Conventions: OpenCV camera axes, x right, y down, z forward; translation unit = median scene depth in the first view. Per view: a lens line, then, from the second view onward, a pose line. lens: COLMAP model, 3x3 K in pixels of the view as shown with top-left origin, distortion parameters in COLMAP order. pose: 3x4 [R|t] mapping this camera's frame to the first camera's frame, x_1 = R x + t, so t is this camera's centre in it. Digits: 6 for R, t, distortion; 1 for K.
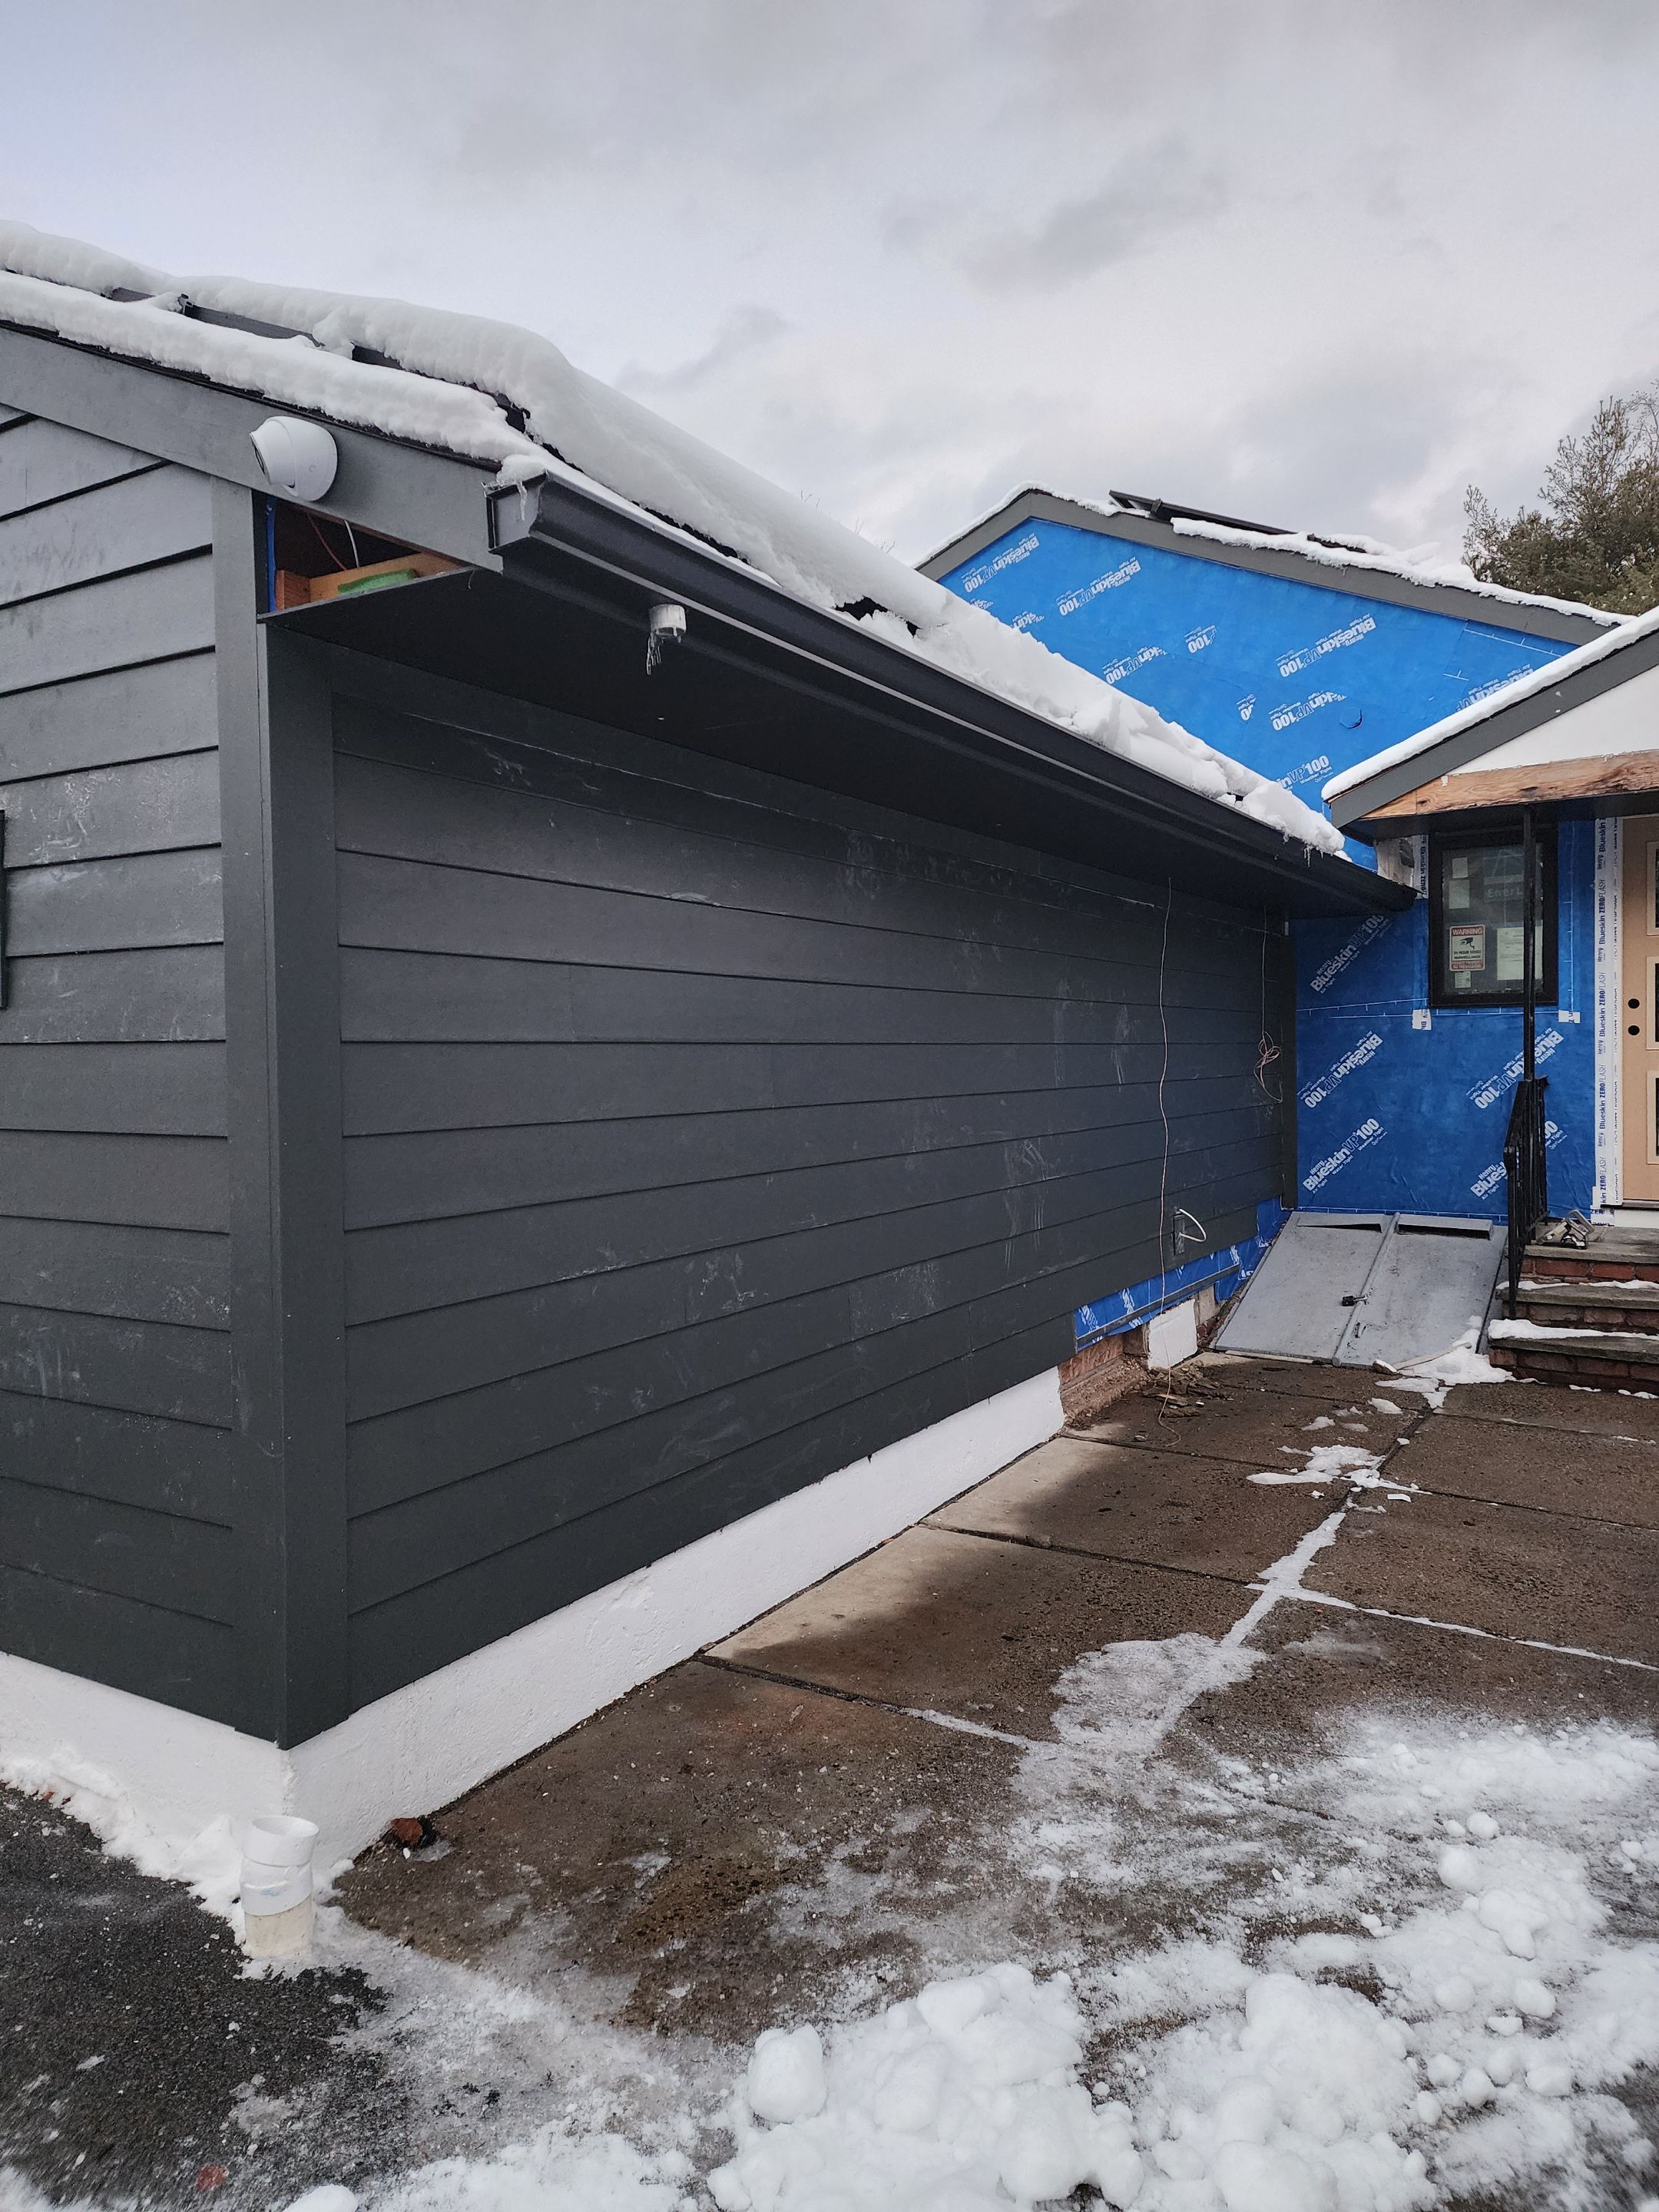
lens RADIAL K [[1457.7, 0, 834.4], [0, 1457.7, 1050.9], [0, 0, 1]] dist [0.097738, -0.084818]
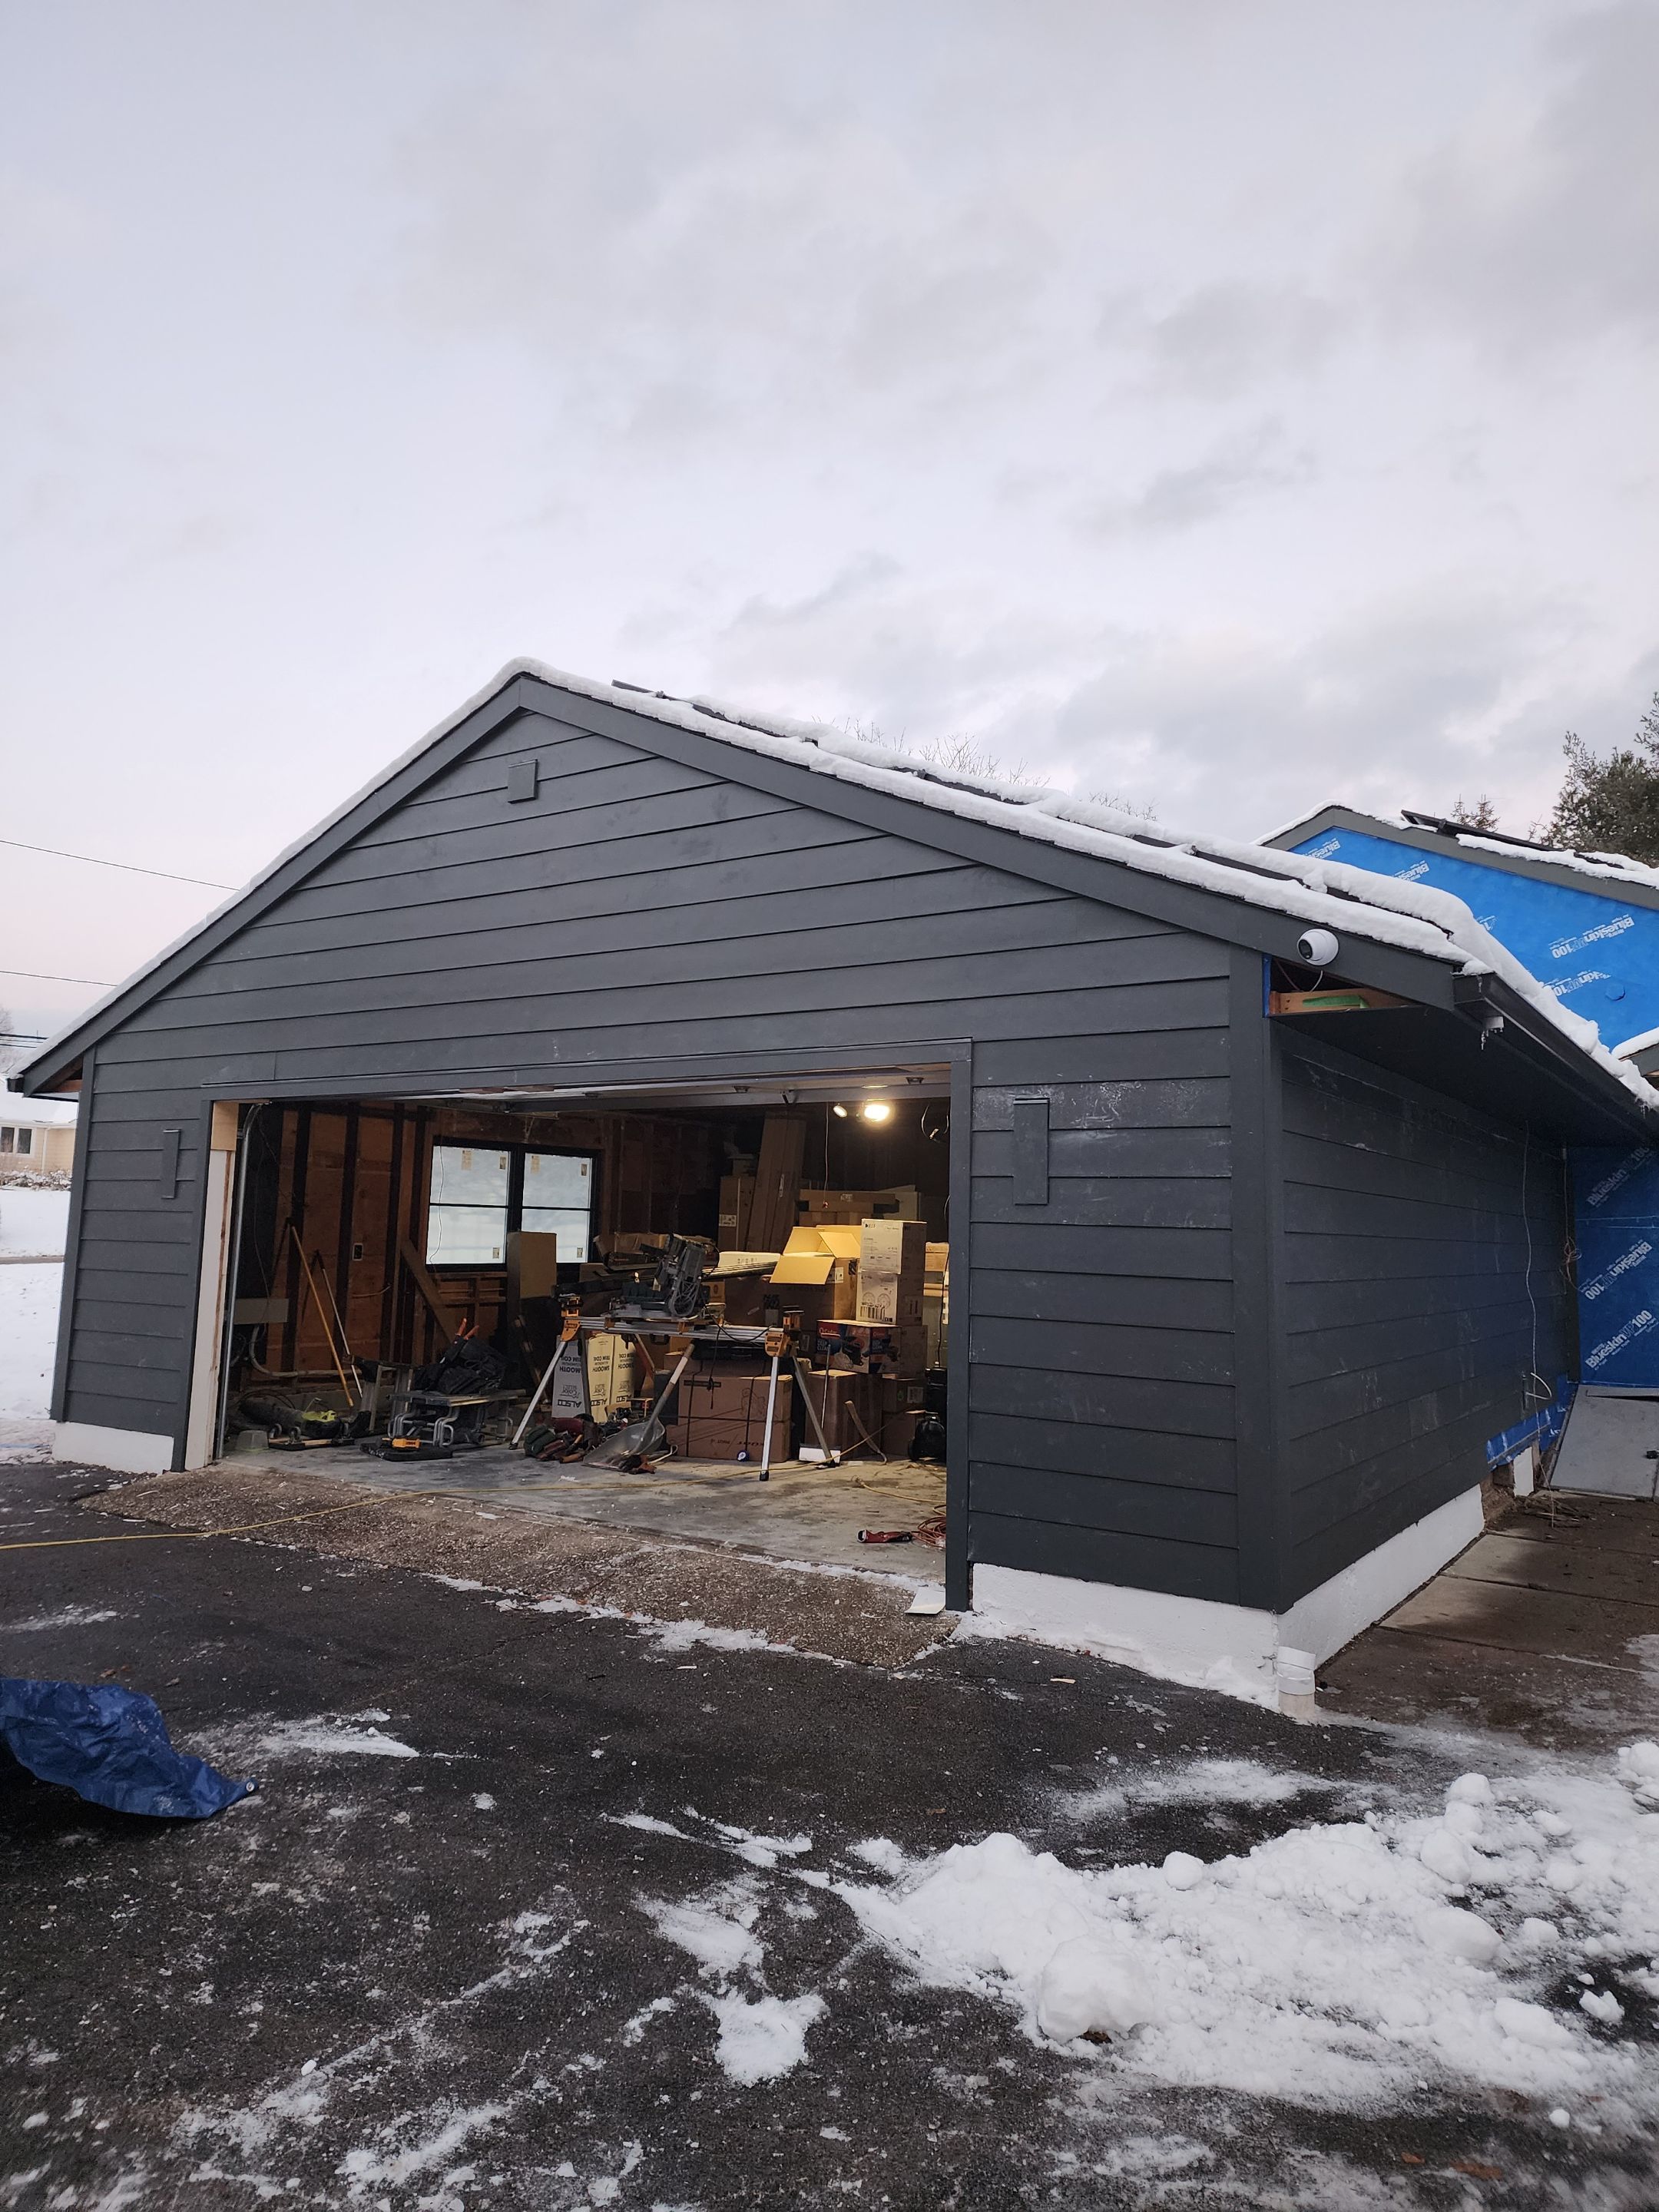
lens RADIAL K [[1430.3, 0, 824.5], [0, 1430.3, 1052.8], [0, 0, 1]] dist [0.088957, -0.079785]
pose [[0.998029, 0.026849, -0.056717, -0.262479], [-0.033598, 0.992010, -0.121607, 0.003579], [0.052999, 0.123273, 0.990957, -0.283152]]
